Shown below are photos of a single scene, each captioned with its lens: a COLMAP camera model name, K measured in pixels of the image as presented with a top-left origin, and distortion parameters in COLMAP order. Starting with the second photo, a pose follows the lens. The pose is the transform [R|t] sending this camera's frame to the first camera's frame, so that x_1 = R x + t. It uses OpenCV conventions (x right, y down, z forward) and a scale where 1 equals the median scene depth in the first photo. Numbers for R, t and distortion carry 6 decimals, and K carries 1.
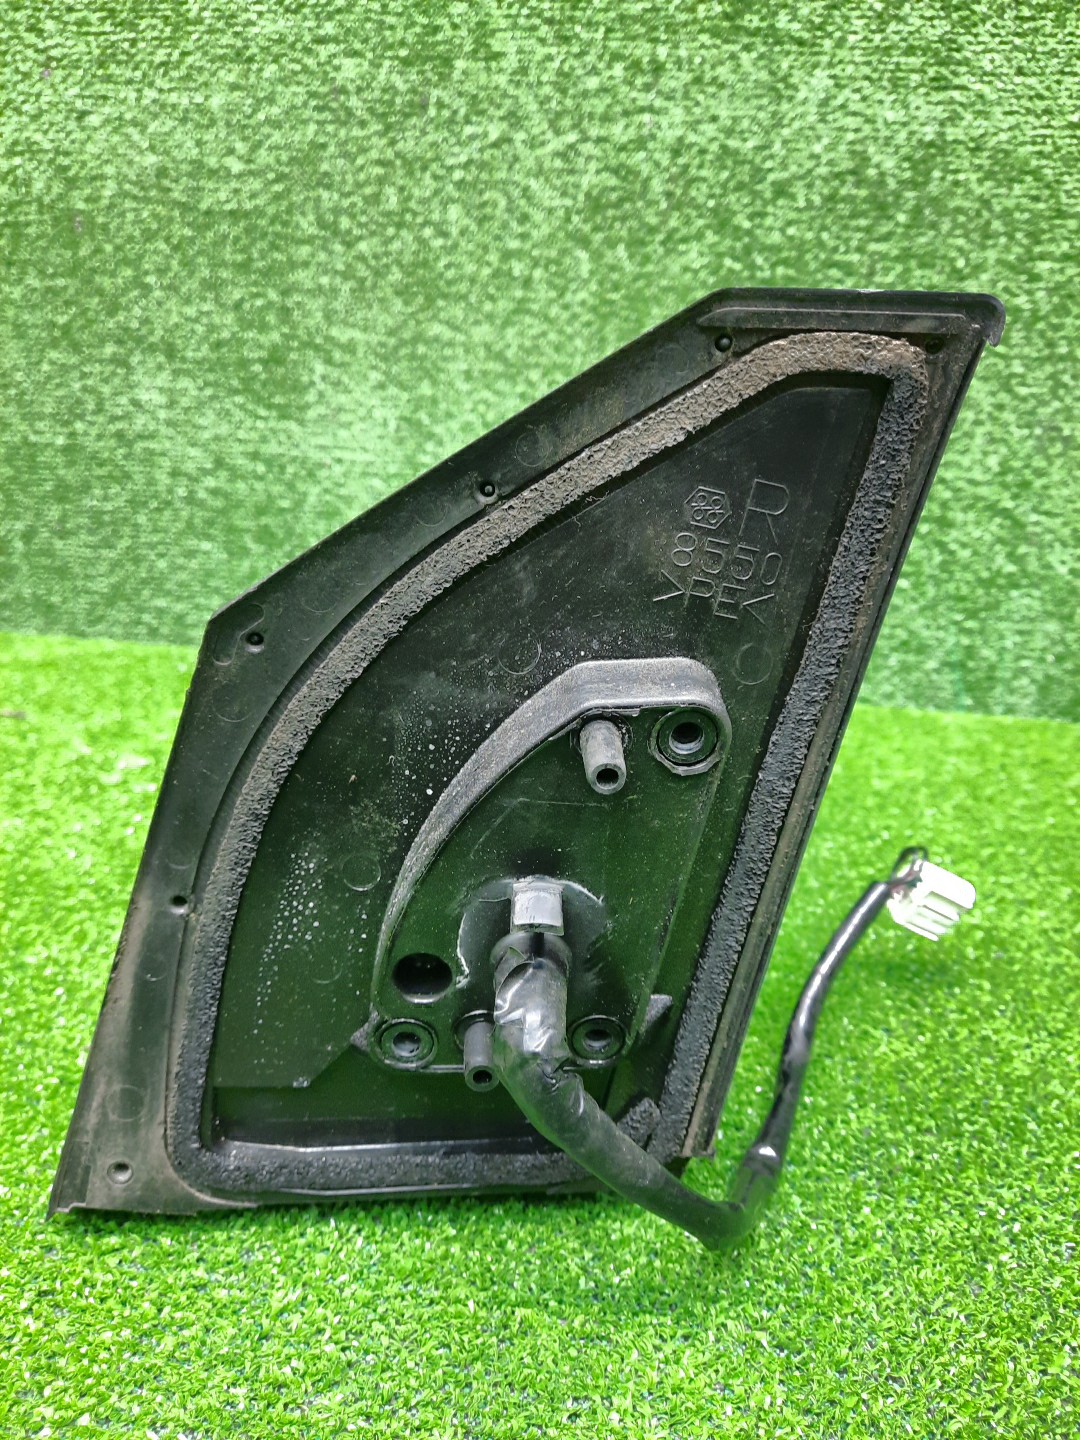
lens RADIAL K [[1052.6, 0, 555.8], [0, 1052.6, 705.5], [0, 0, 1]] dist [0.054462, -0.060652]
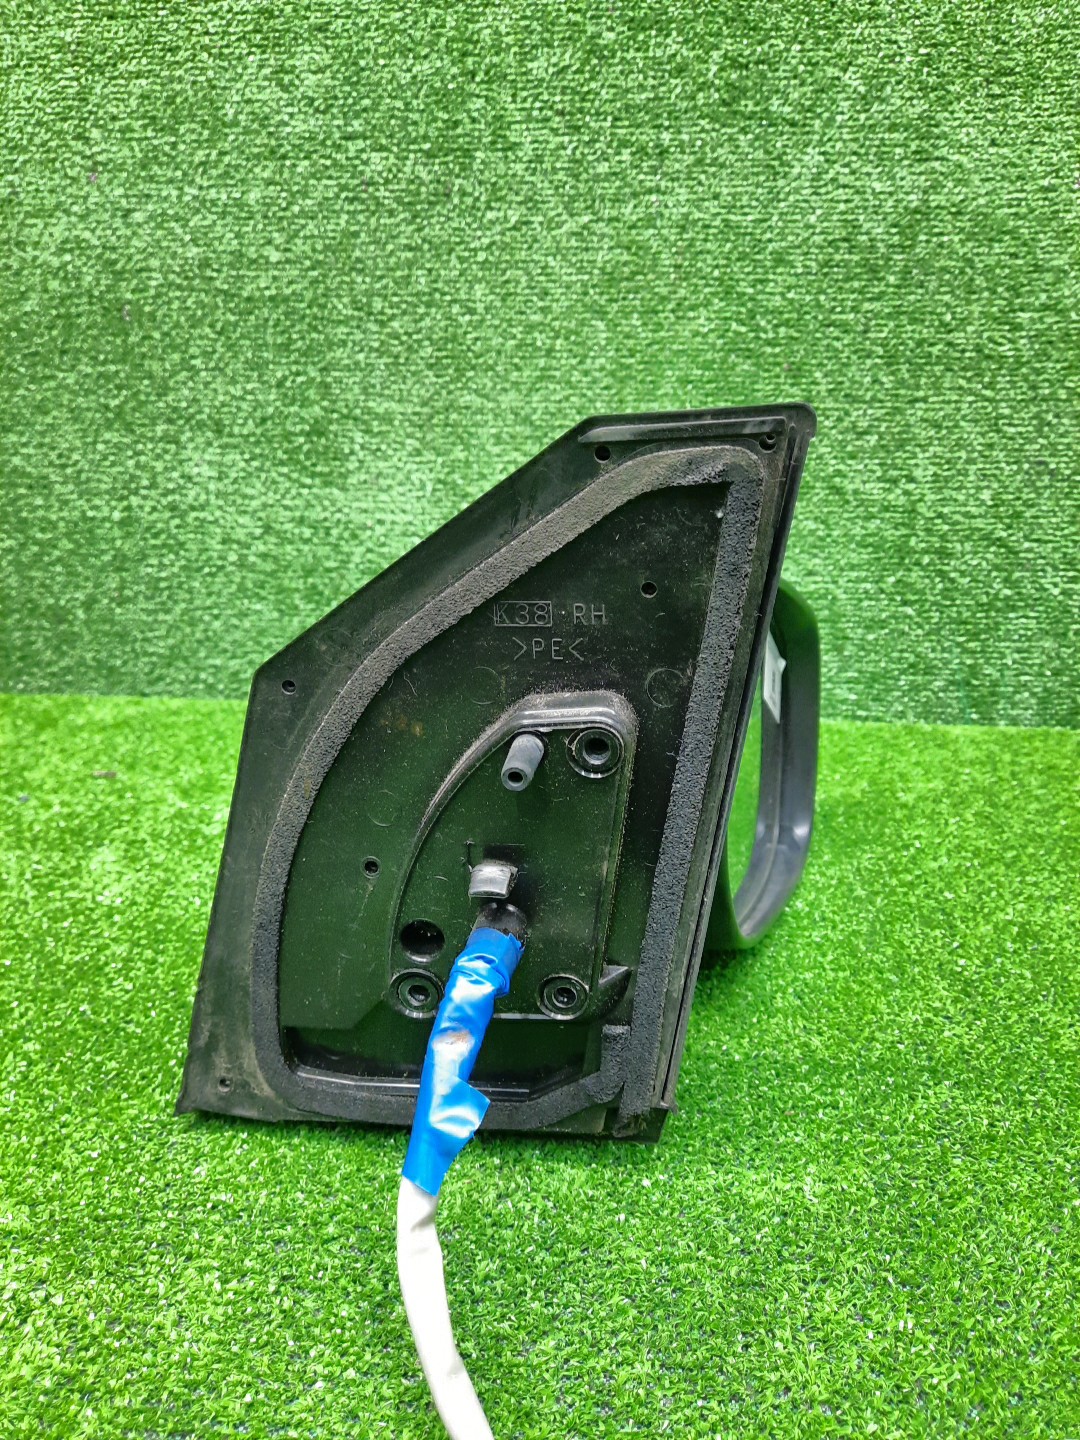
lens RADIAL K [[1052.6, 0, 552.0], [0, 1052.6, 713.4], [0, 0, 1]] dist [0.054462, -0.060652]
pose [[0.998585, -0.050911, 0.015353, -0.061621], [0.051012, 0.998679, -0.006234, -0.023514], [-0.015016, 0.007009, 0.999863, -0.080373]]
